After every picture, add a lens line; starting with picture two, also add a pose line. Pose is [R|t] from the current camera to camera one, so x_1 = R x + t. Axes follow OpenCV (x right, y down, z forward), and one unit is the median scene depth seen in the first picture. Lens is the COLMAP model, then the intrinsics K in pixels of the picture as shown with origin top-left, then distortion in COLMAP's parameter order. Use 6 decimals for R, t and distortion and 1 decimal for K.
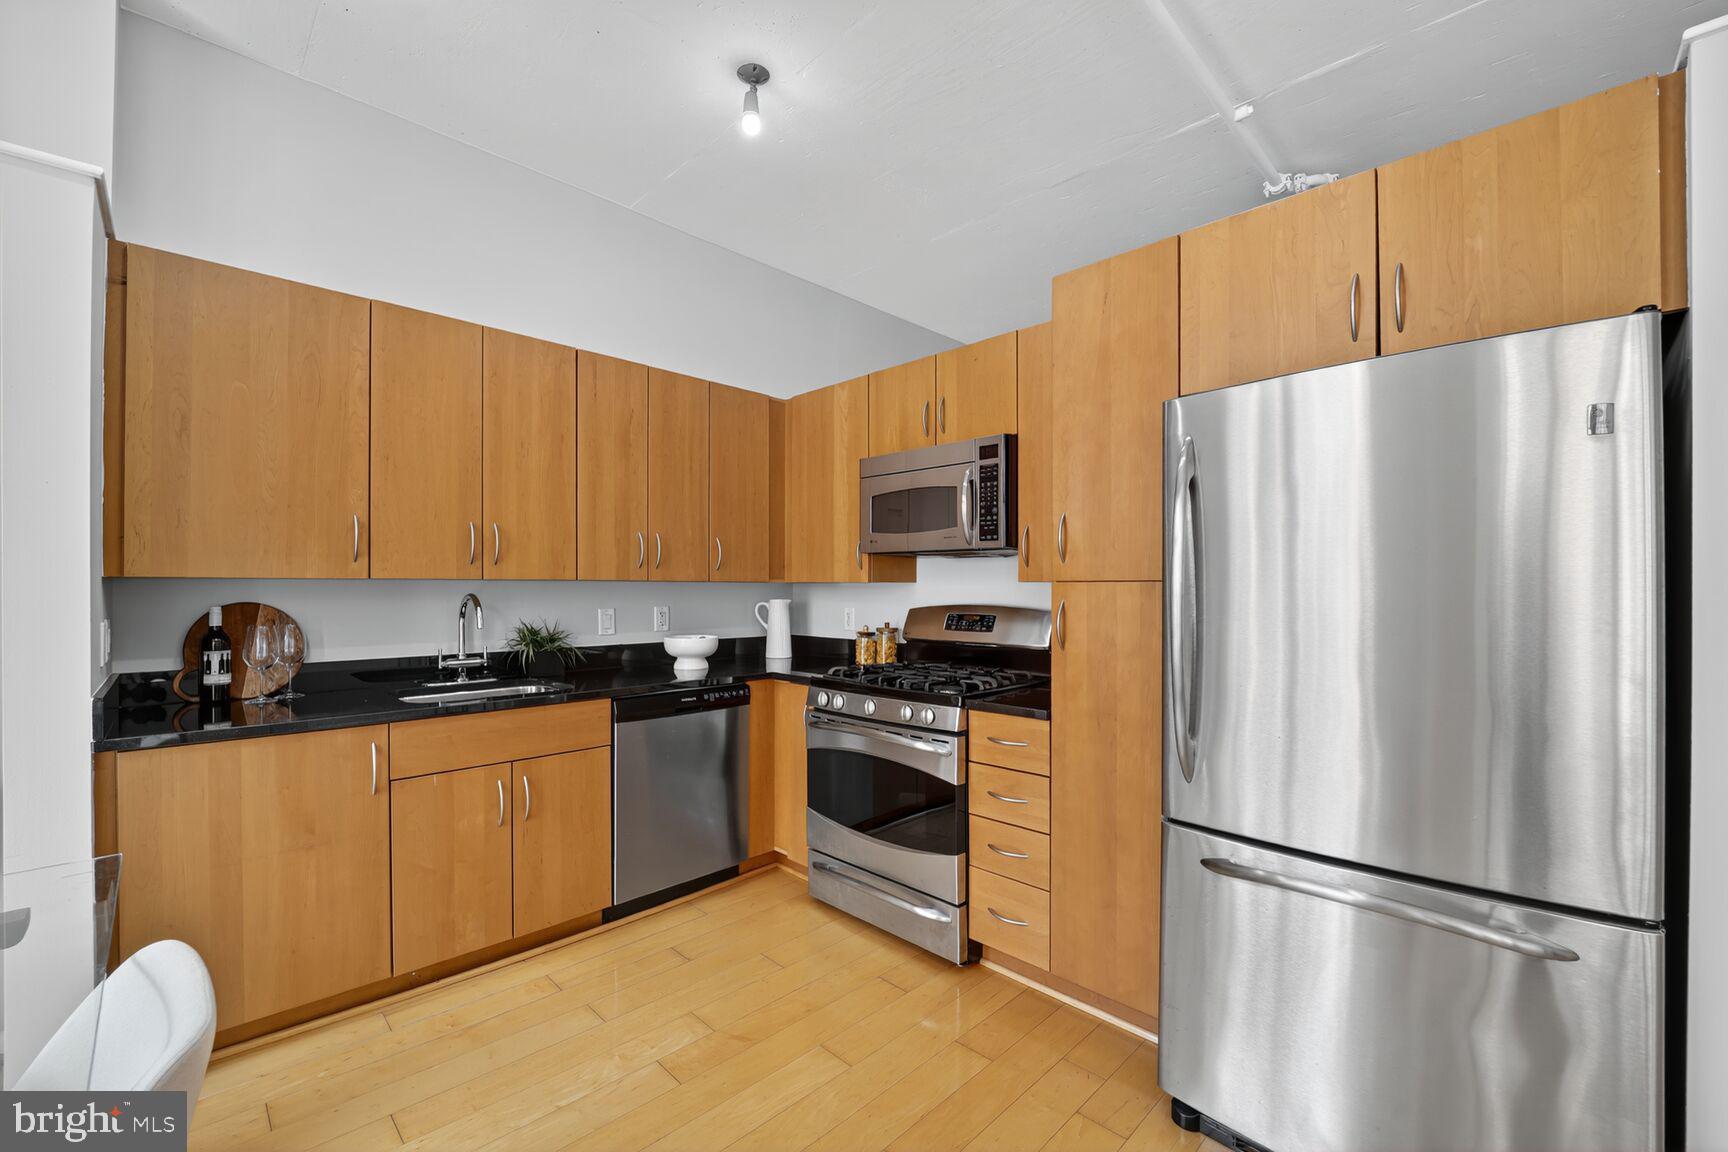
lens RADIAL K [[713.8, 0, 862.6], [0, 713.8, 588.6], [0, 0, 1]] dist [-0.016723, 0.001281]
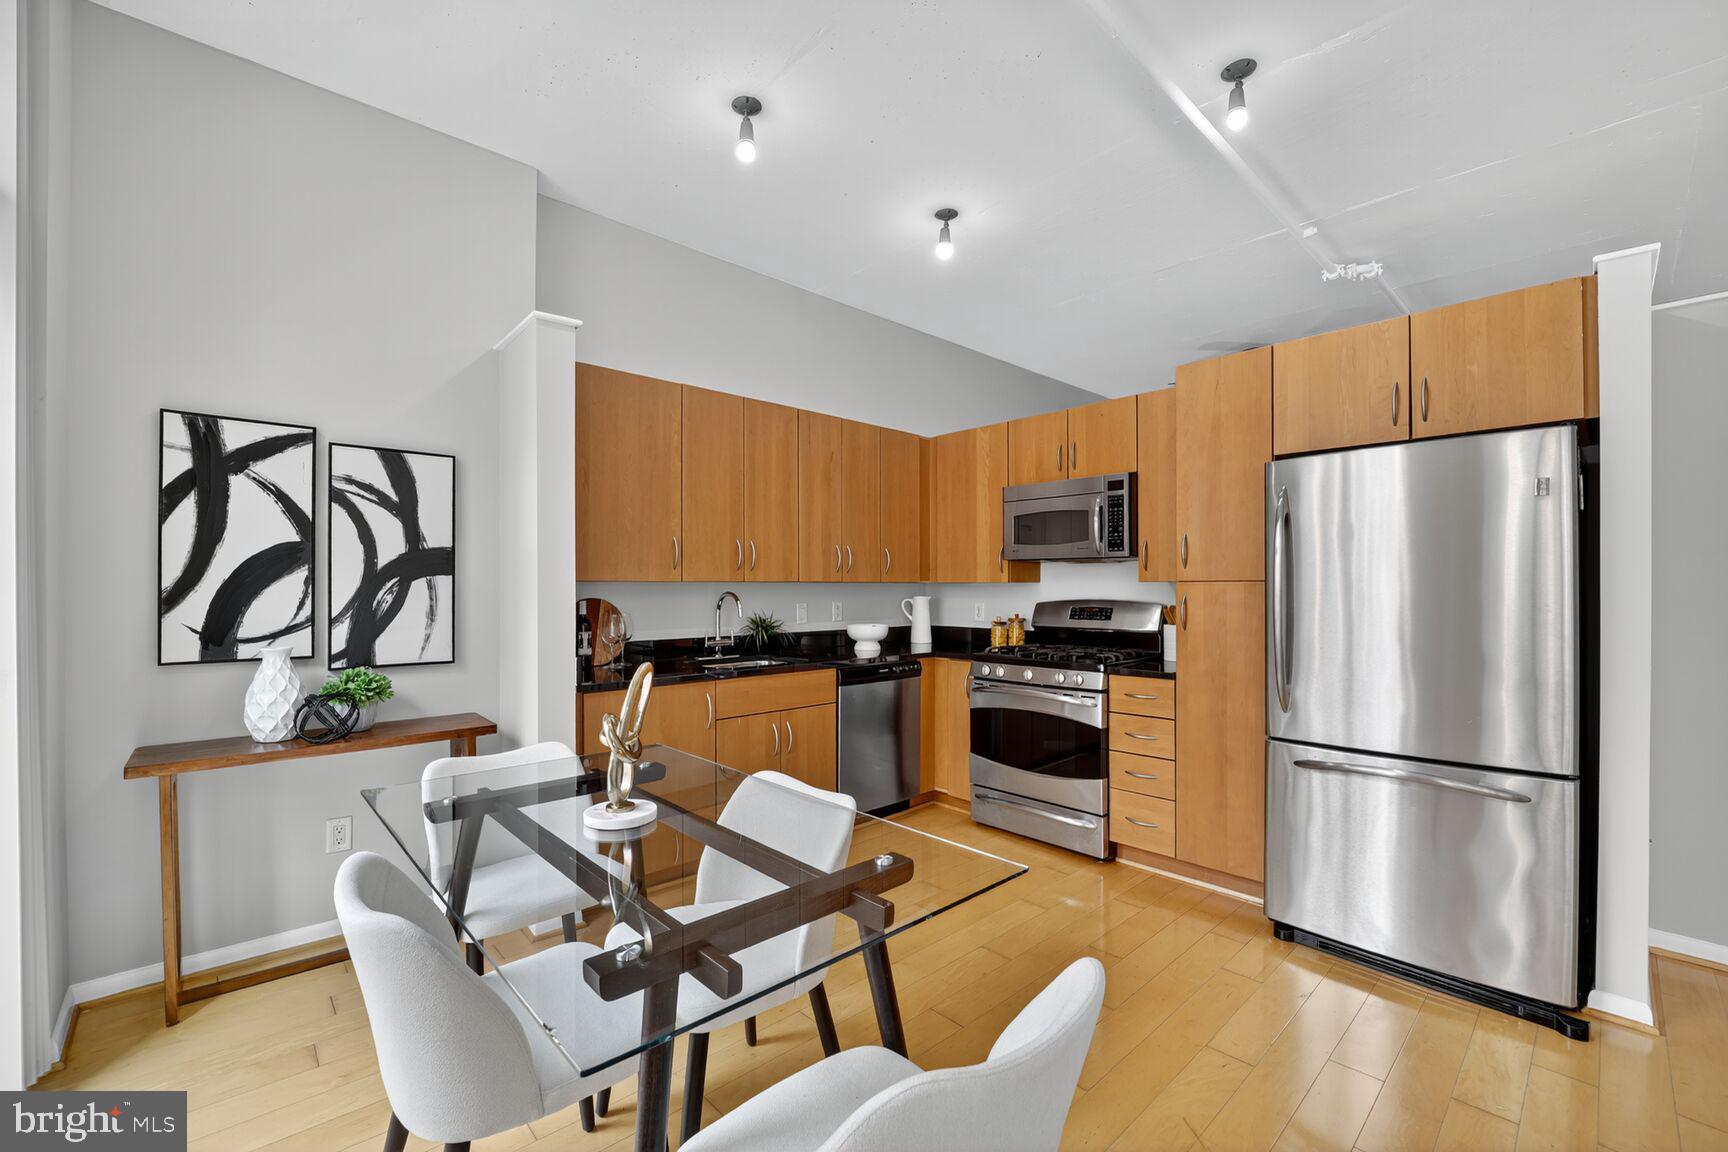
lens RADIAL K [[713.8, 0, 857.2], [0, 713.8, 587.8], [0, 0, 1]] dist [-0.016723, 0.001281]
pose [[0.998969, -0.003033, -0.045305, -0.252140], [0.003015, 0.999995, -0.000444, 0.000615], [0.045306, 0.000307, 0.998973, -0.367629]]
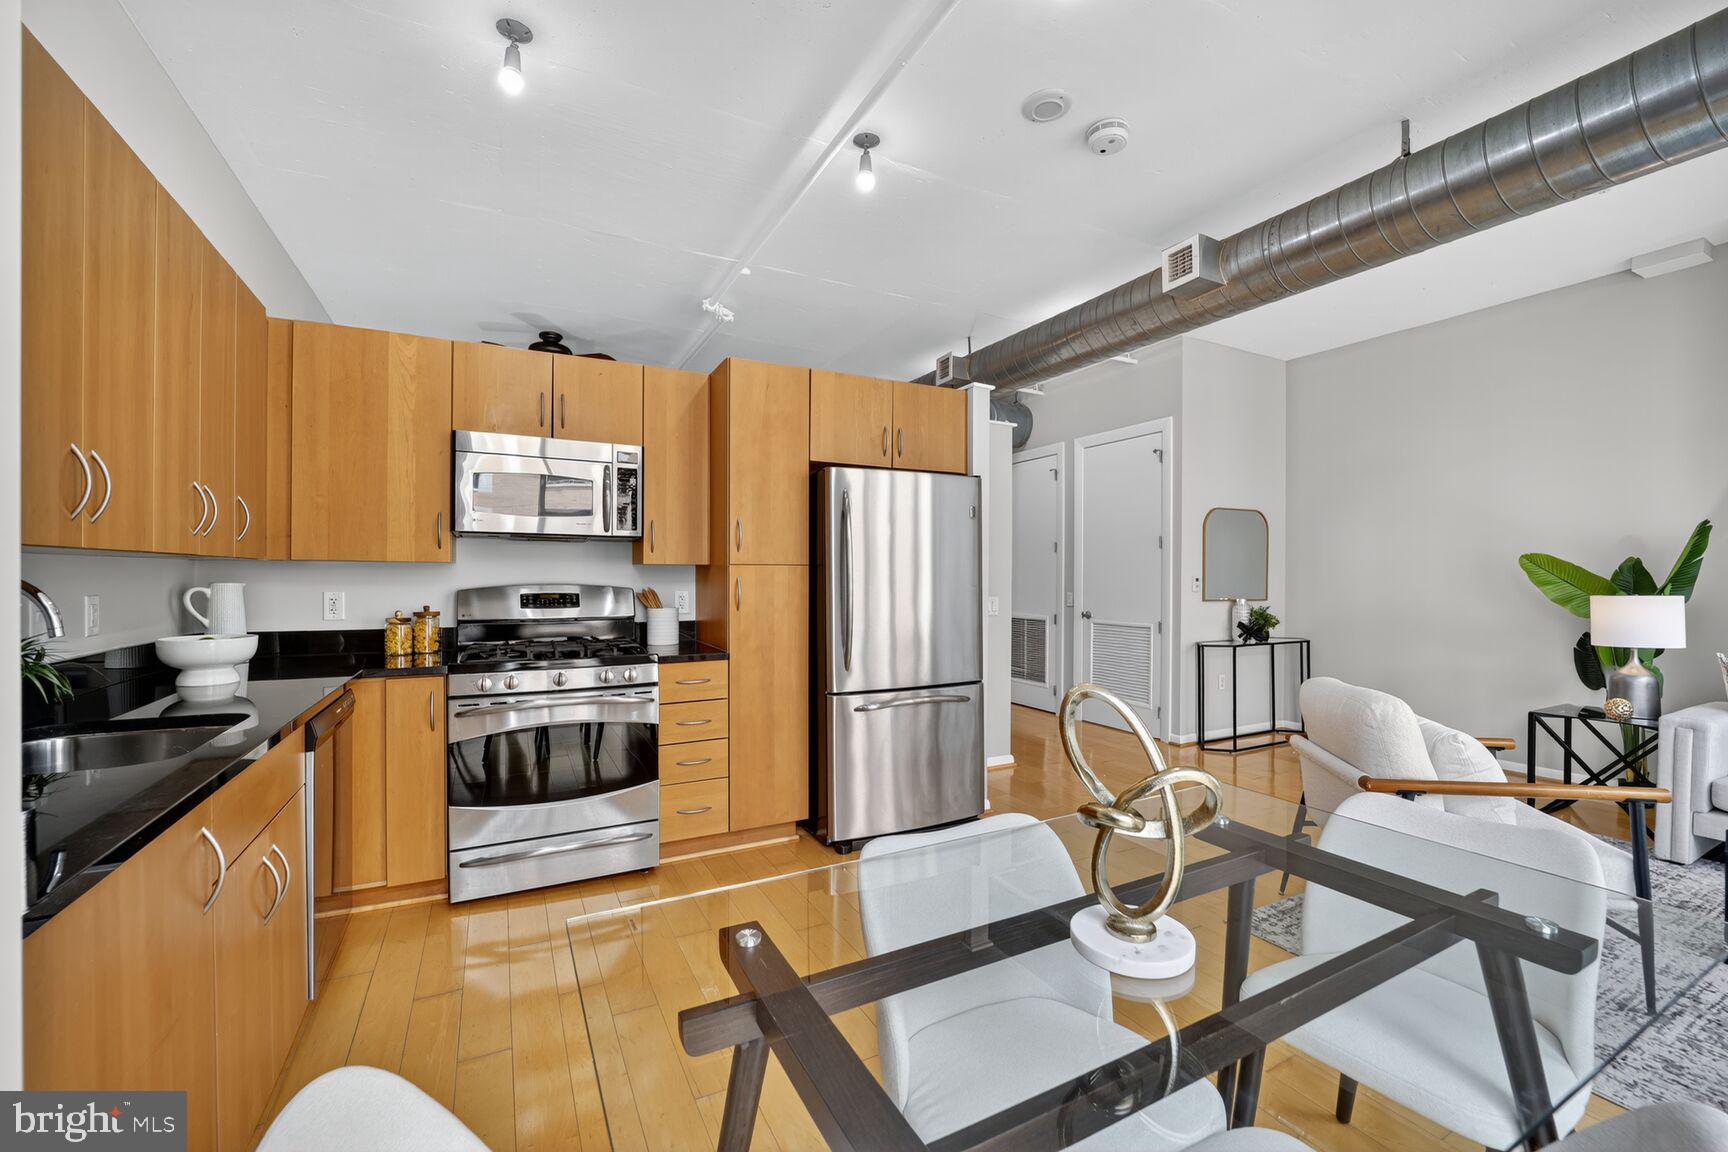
lens RADIAL K [[713.8, 0, 859.7], [0, 713.8, 579.5], [0, 0, 1]] dist [-0.016723, 0.001281]
pose [[0.310787, -0.005007, 0.950466, -0.870324], [-0.001143, 0.999983, 0.005642, 0.010184], [-0.950479, -0.002840, 0.310776, 0.242565]]
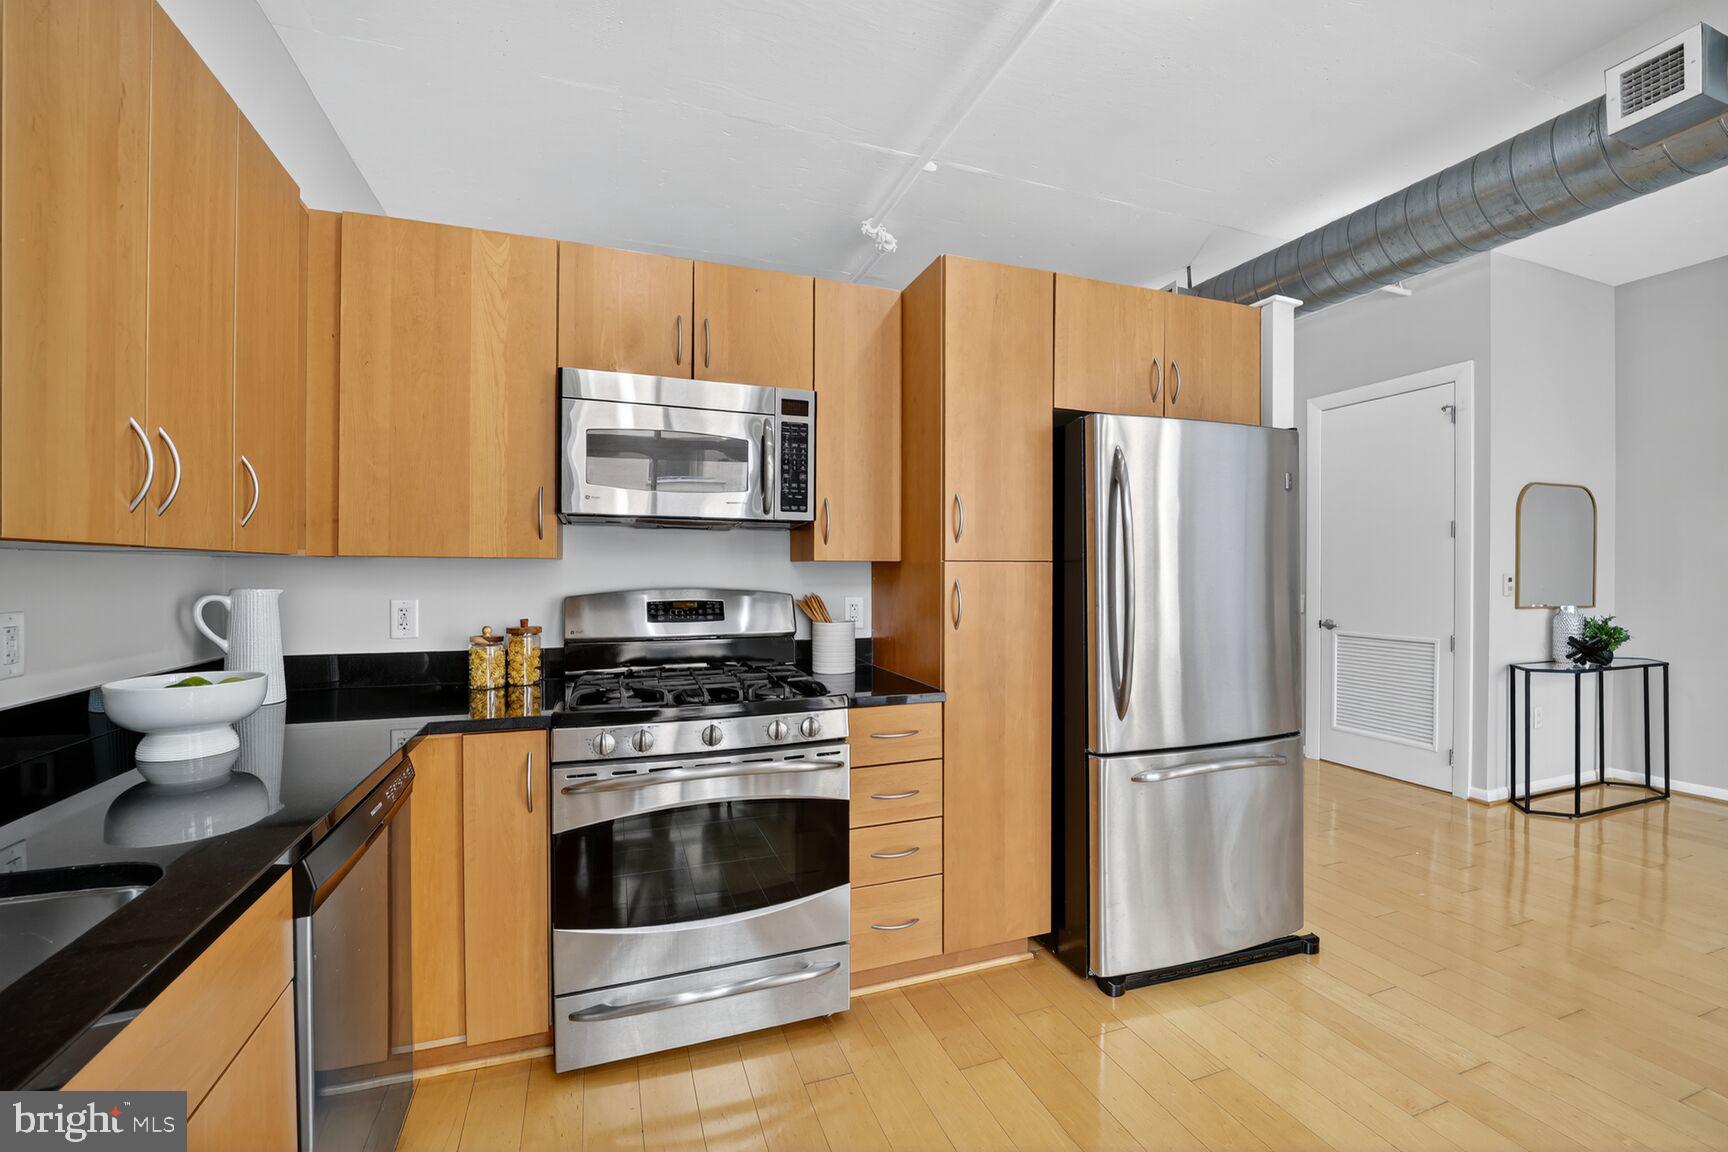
lens RADIAL K [[713.8, 0, 859.7], [0, 713.8, 576.9], [0, 0, 1]] dist [-0.016723, 0.001281]
pose [[0.425001, -0.007658, 0.905160, -0.569268], [-0.000893, 0.999960, 0.008880, 0.002755], [-0.905192, -0.004583, 0.424978, 0.572335]]
